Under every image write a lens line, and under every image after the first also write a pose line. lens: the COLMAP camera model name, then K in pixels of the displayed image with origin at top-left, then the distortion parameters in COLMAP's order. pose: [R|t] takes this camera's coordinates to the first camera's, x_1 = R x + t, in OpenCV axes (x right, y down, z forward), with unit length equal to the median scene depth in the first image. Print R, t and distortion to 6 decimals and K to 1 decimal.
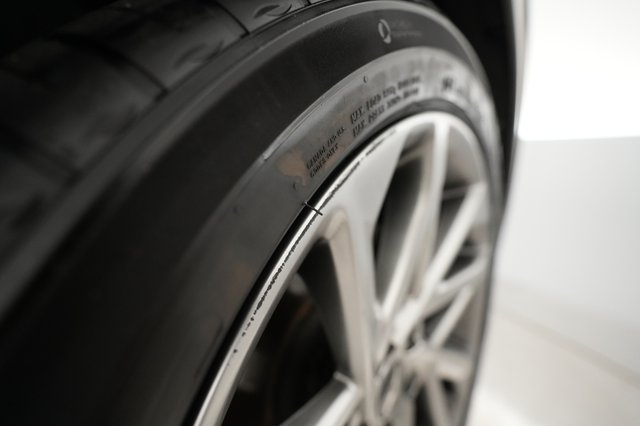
lens RADIAL K [[315.6, 0, 320.0], [0, 315.6, 213.0], [0, 0, 1]] dist [-0.031647, -0.000379]
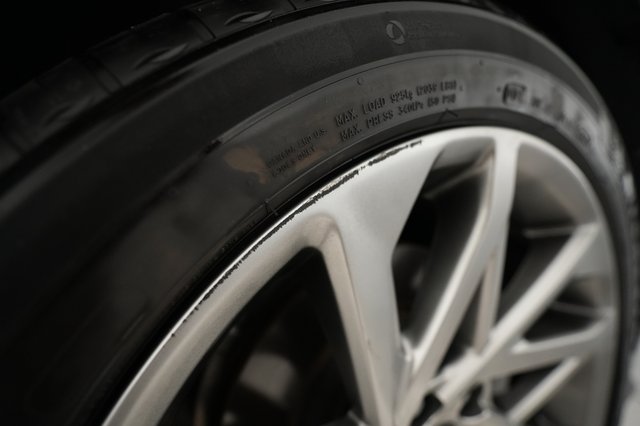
lens RADIAL K [[315.6, 0, 320.0], [0, 315.6, 213.0], [0, 0, 1]] dist [-0.031647, -0.000379]
pose [[0.932612, 0.089501, -0.349607, 0.373501], [-0.120655, 0.990340, -0.068329, 0.039515], [0.340114, 0.105906, 0.934402, 0.117942]]
